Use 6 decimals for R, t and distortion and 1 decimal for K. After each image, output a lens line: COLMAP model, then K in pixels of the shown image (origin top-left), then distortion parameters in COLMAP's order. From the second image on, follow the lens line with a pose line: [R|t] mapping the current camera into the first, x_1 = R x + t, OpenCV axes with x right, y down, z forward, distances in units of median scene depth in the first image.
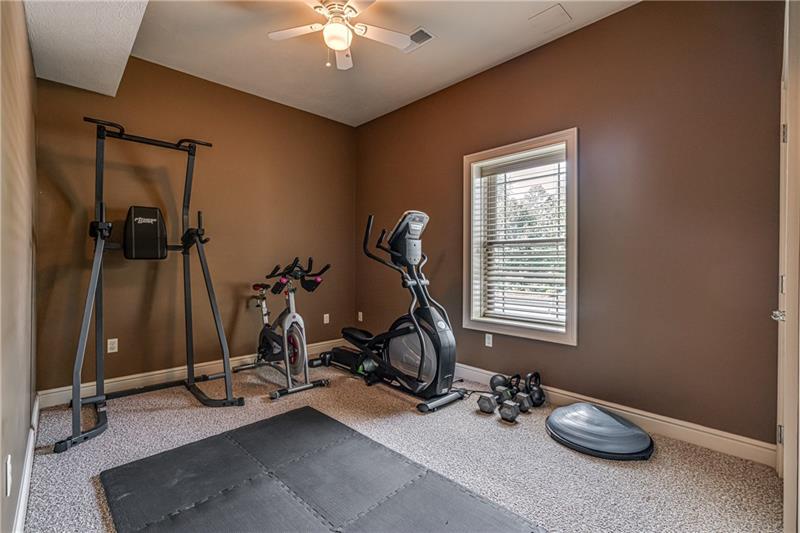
lens RADIAL K [[363.0, 0, 398.3], [0, 363.0, 263.7], [0, 0, 1]] dist [-0.004891, -0.000073]
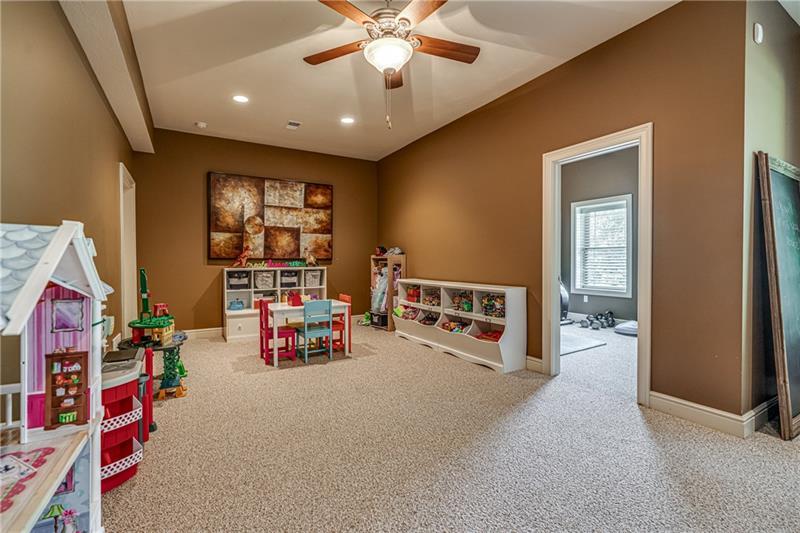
lens RADIAL K [[363.0, 0, 404.1], [0, 363.0, 263.8], [0, 0, 1]] dist [-0.004891, -0.000073]
pose [[0.976847, -0.000360, -0.213939, -0.281836], [-0.000394, 0.999994, -0.003483, 0.031581], [0.213939, 0.003487, 0.976841, -1.094112]]
